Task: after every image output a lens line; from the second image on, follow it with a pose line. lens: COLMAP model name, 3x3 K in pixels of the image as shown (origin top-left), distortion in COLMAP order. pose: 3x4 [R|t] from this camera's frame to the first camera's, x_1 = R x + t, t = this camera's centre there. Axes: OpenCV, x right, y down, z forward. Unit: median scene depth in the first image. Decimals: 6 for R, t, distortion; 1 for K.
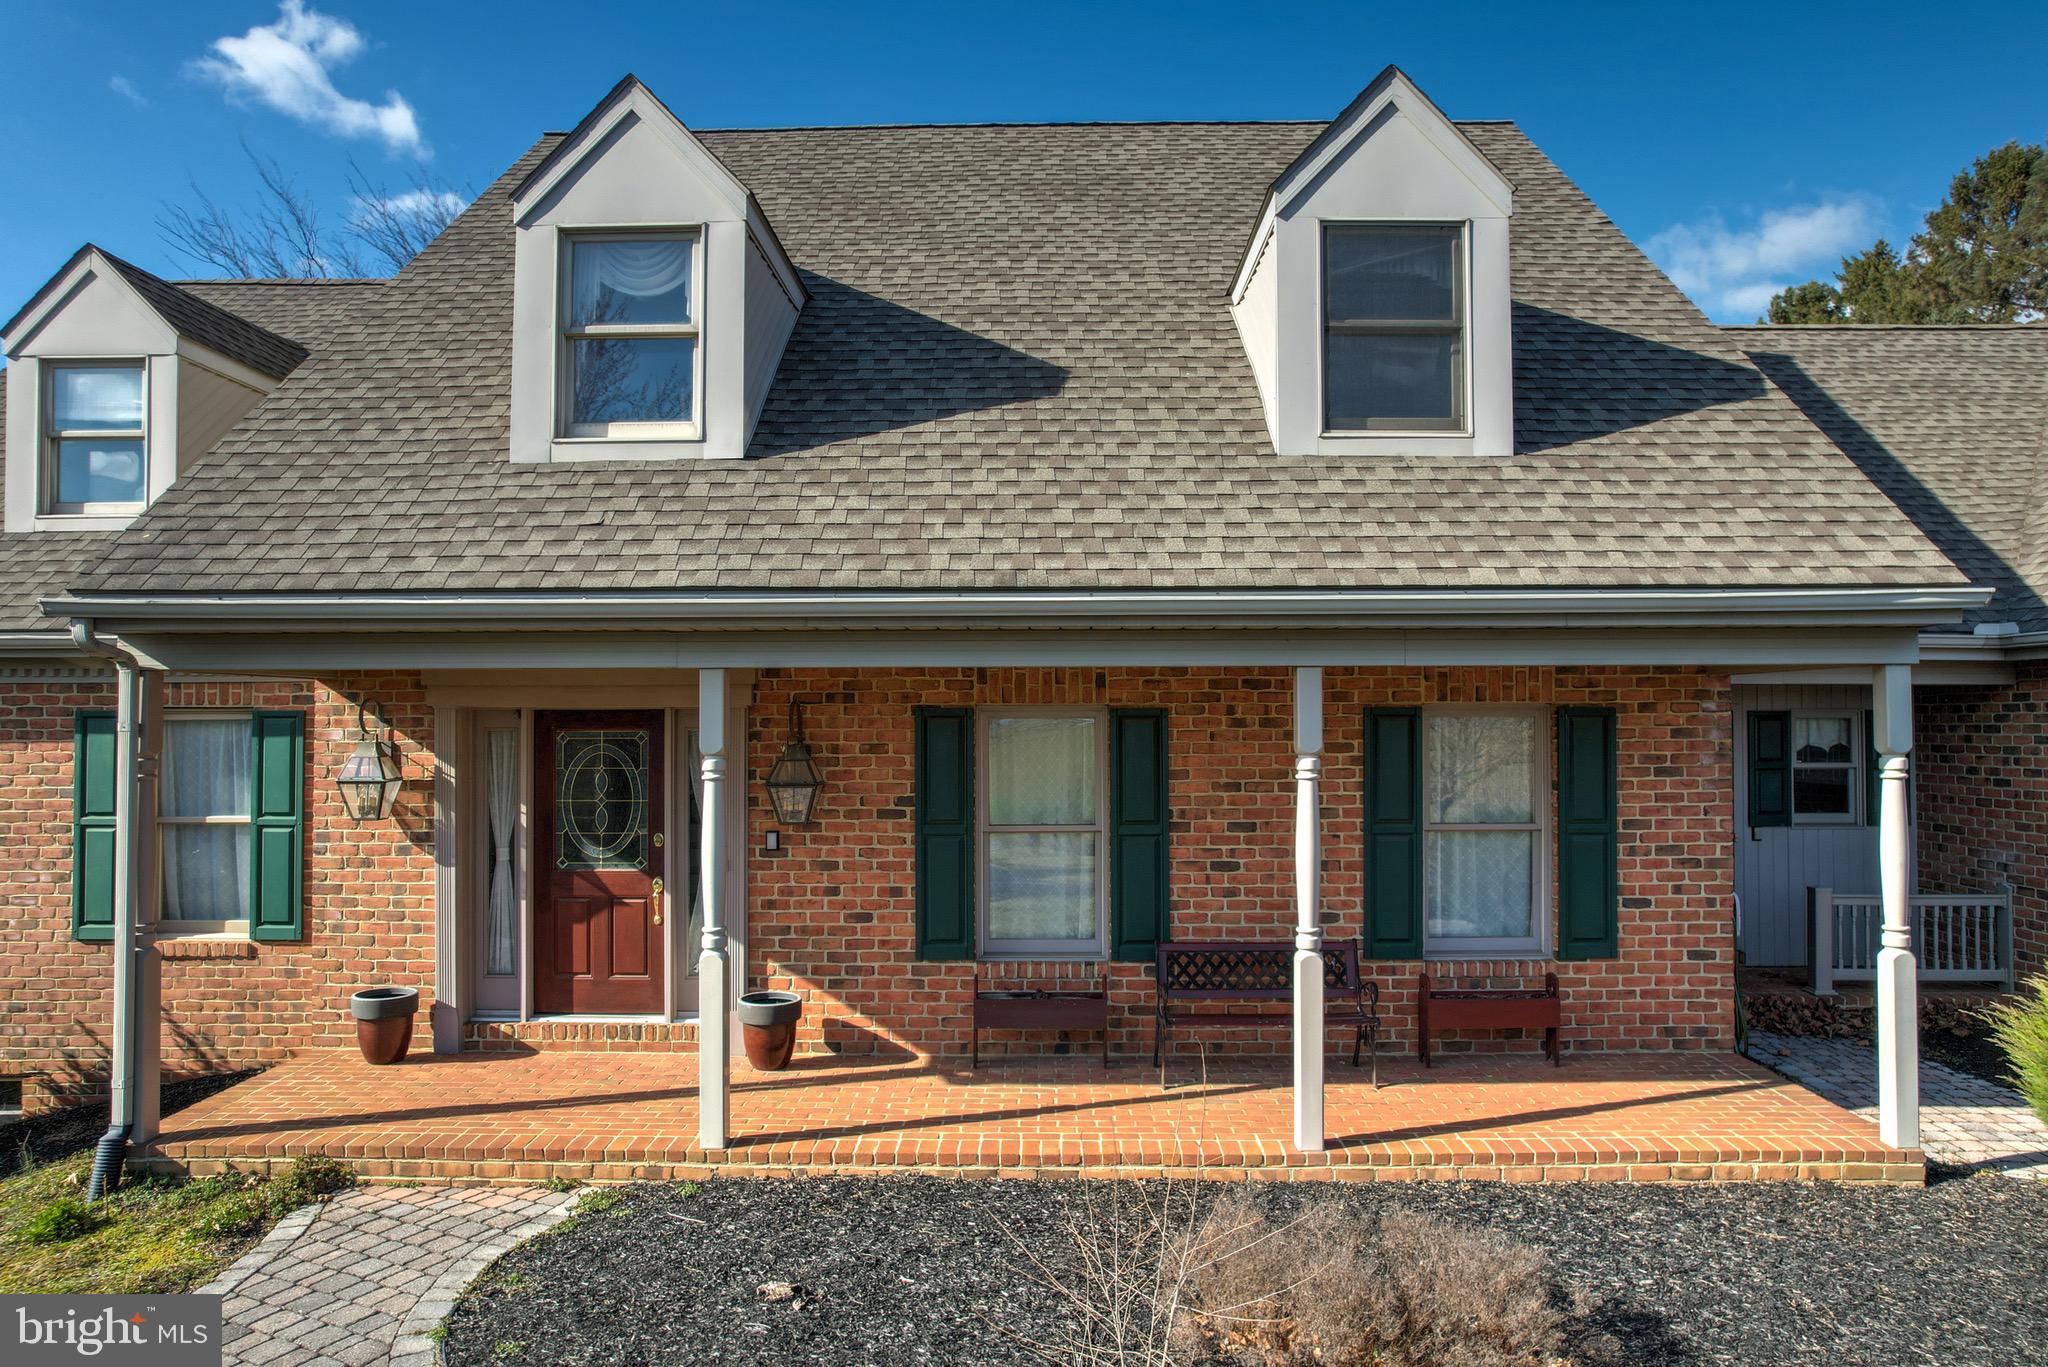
lens RADIAL K [[1329.0, 0, 1036.8], [0, 1329.0, 696.5], [0, 0, 1]] dist [-0.073607, 0.069718]
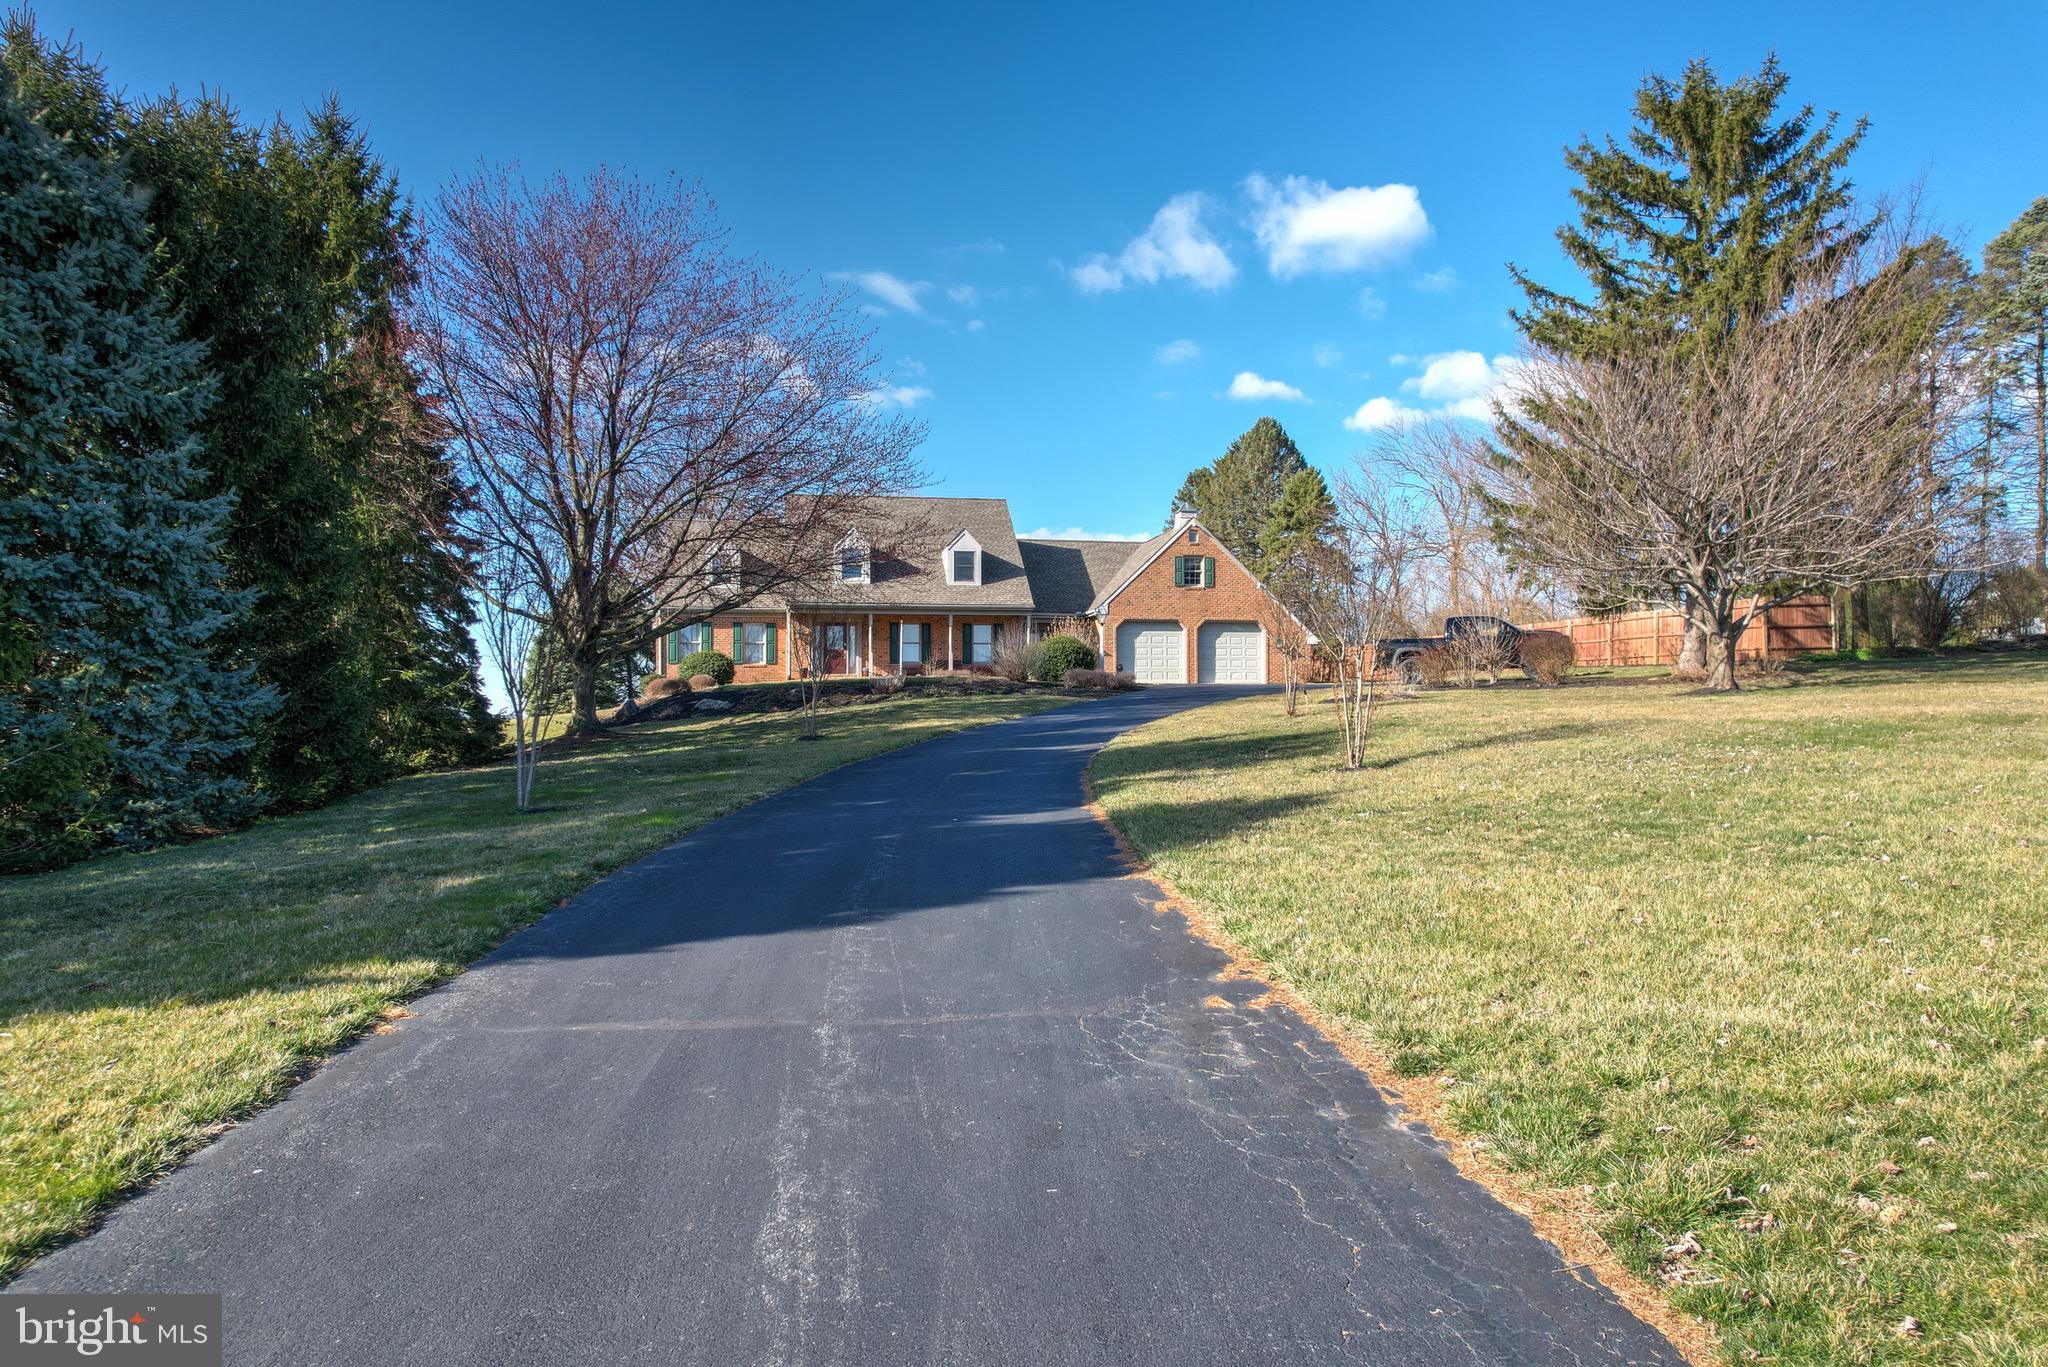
lens RADIAL K [[1320.8, 0, 1034.2], [0, 1320.8, 692.6], [0, 0, 1]] dist [-0.076867, 0.068580]
pose [[0.978861, 0.003141, 0.204501, -0.679640], [-0.002568, 0.999992, -0.003066, 0.347354], [-0.204509, 0.002476, 0.978862, -5.063433]]
